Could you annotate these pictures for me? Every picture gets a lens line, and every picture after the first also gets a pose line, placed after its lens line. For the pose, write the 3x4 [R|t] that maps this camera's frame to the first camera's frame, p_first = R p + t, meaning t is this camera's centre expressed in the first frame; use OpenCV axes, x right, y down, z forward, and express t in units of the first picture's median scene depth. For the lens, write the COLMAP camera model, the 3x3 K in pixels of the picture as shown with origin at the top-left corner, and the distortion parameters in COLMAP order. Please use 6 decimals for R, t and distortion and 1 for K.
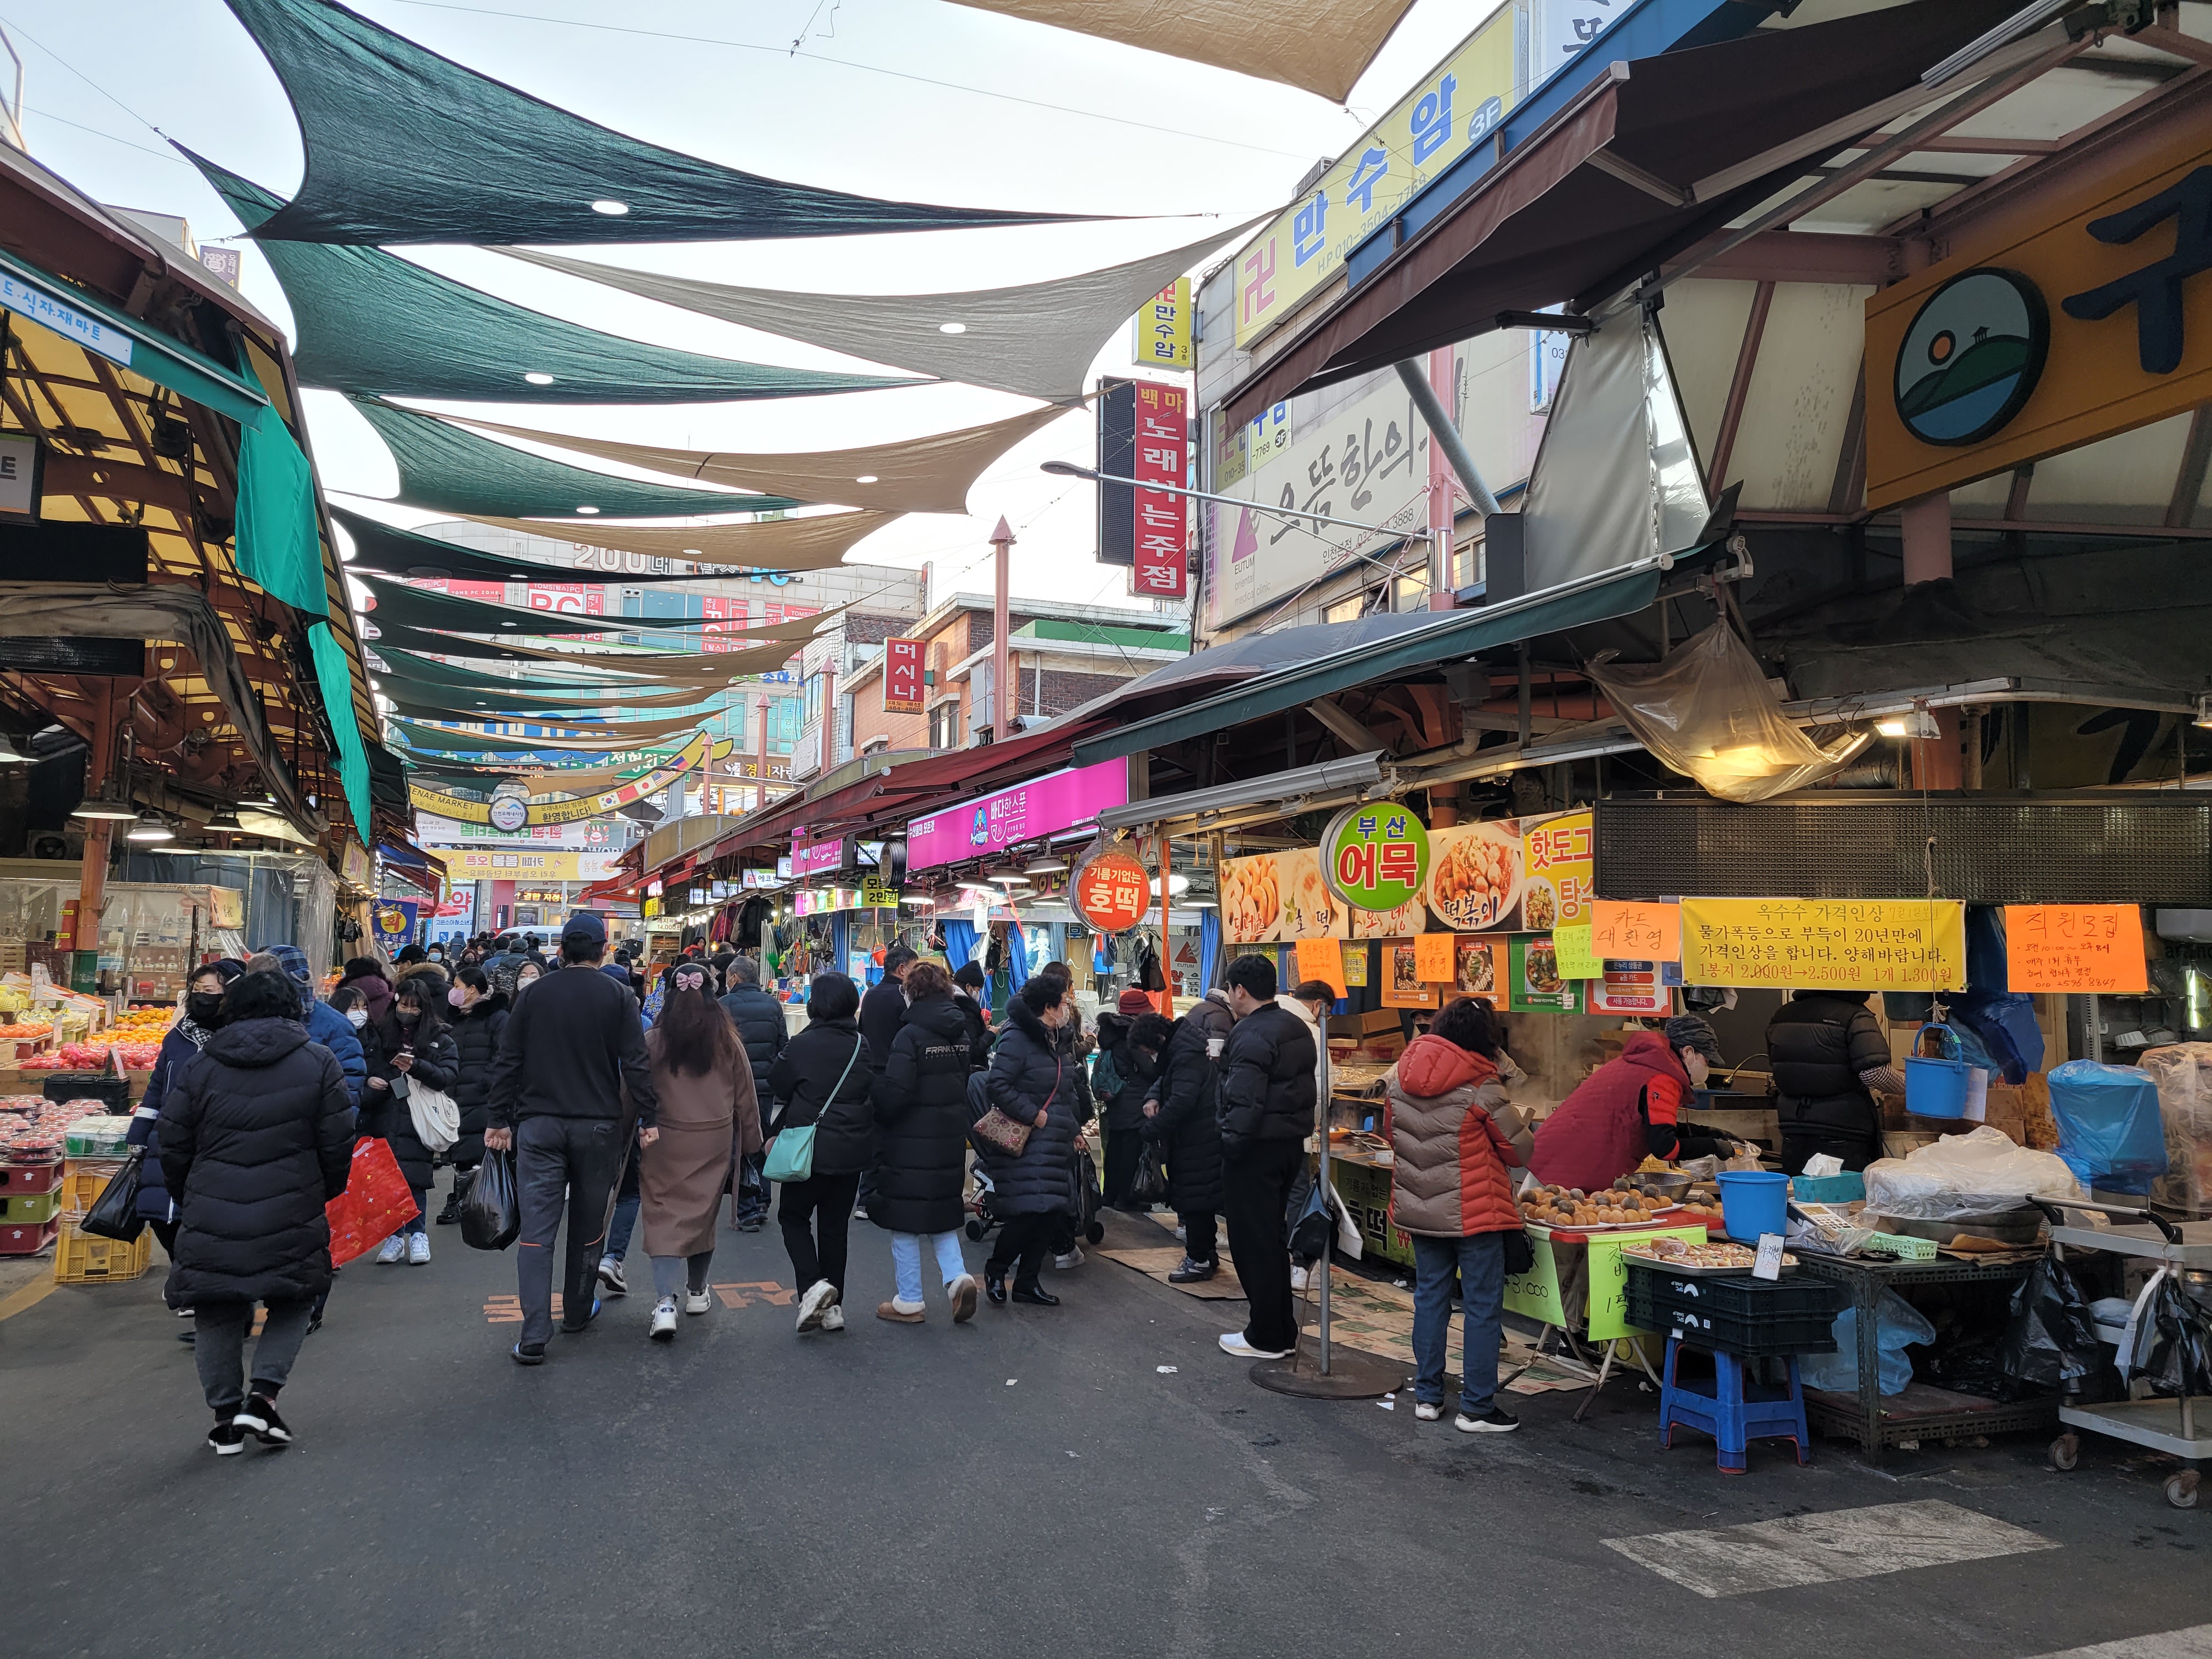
lens RADIAL K [[1694.4, 0, 1100.4], [0, 1694.4, 824.7], [0, 0, 1]] dist [0.006476, 0.001418]
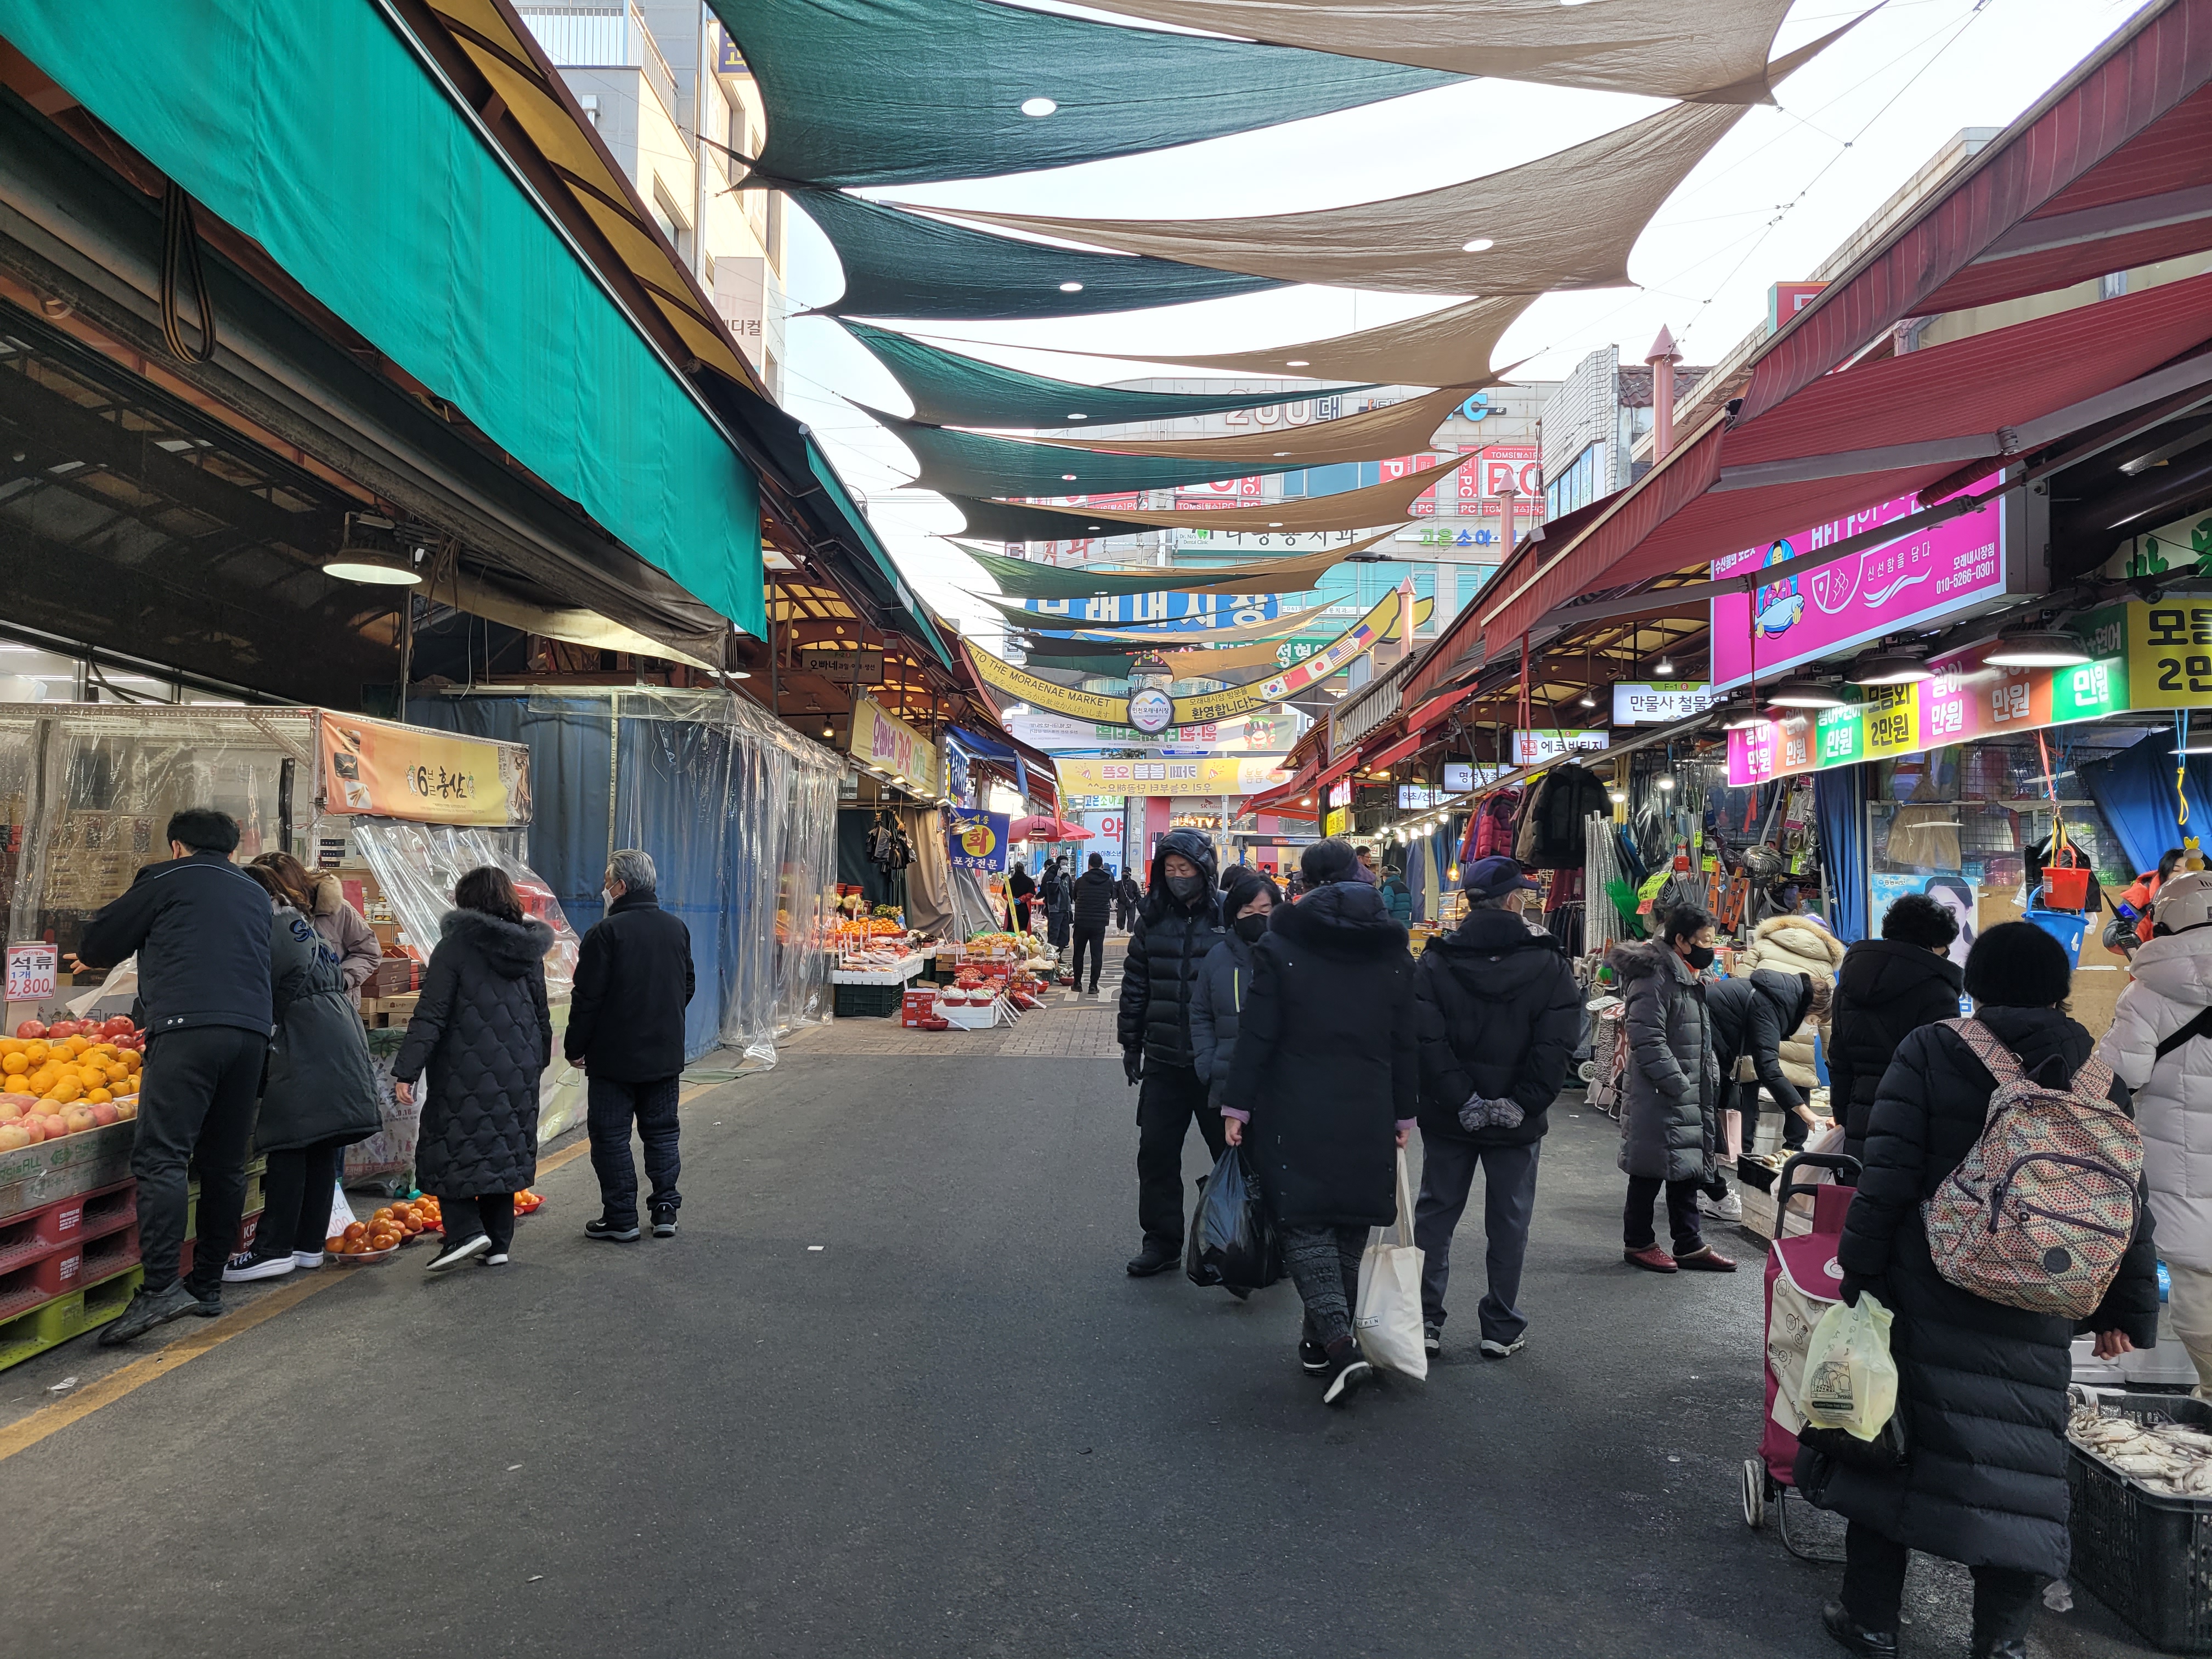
lens RADIAL K [[1694.4, 0, 1103.1], [0, 1694.4, 831.2], [0, 0, 1]] dist [0.006476, 0.001418]
pose [[0.927423, -0.014622, -0.373729, -0.087089], [0.029962, 0.998929, 0.035269, 0.023751], [0.372813, -0.043906, 0.926867, 0.296099]]
